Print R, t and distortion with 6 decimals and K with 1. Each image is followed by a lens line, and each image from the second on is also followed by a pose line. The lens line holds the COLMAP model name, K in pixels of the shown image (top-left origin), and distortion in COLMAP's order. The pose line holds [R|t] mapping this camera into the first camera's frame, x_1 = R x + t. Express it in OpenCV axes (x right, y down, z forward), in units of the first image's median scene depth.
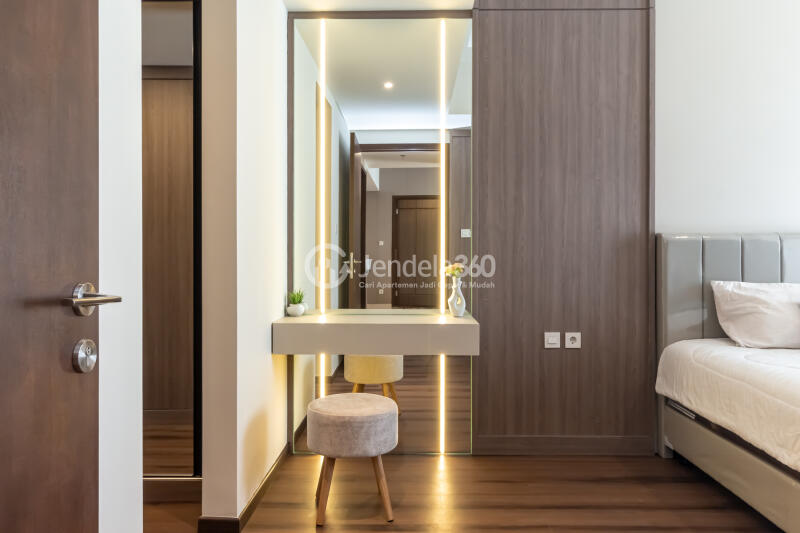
lens RADIAL K [[735.3, 0, 400.0], [0, 735.3, 266.5], [0, 0, 1]] dist [0.000513, 0.001017]
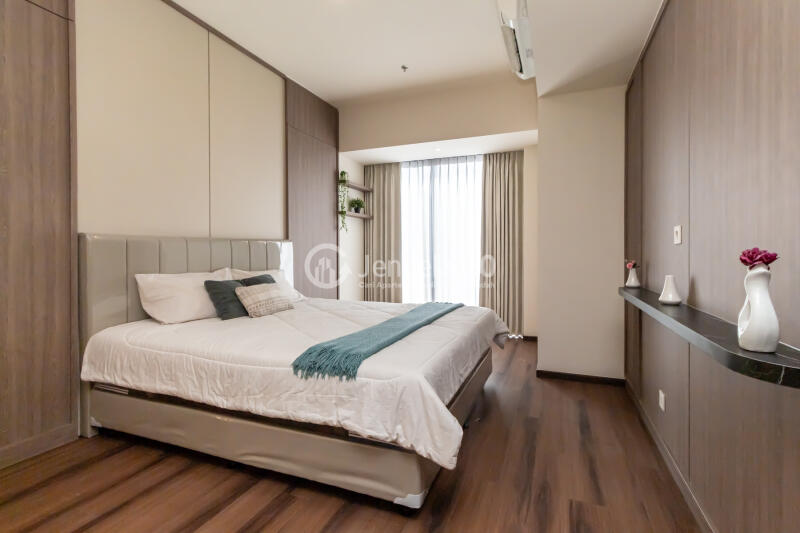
lens RADIAL K [[369.4, 0, 402.4], [0, 369.4, 253.2], [0, 0, 1]] dist [0.002784, 0.000778]
pose [[0.327376, -0.004874, 0.944882, -0.010202], [0.007842, 0.999966, 0.002441, -0.013075], [-0.944862, 0.006611, 0.327403, 0.382059]]
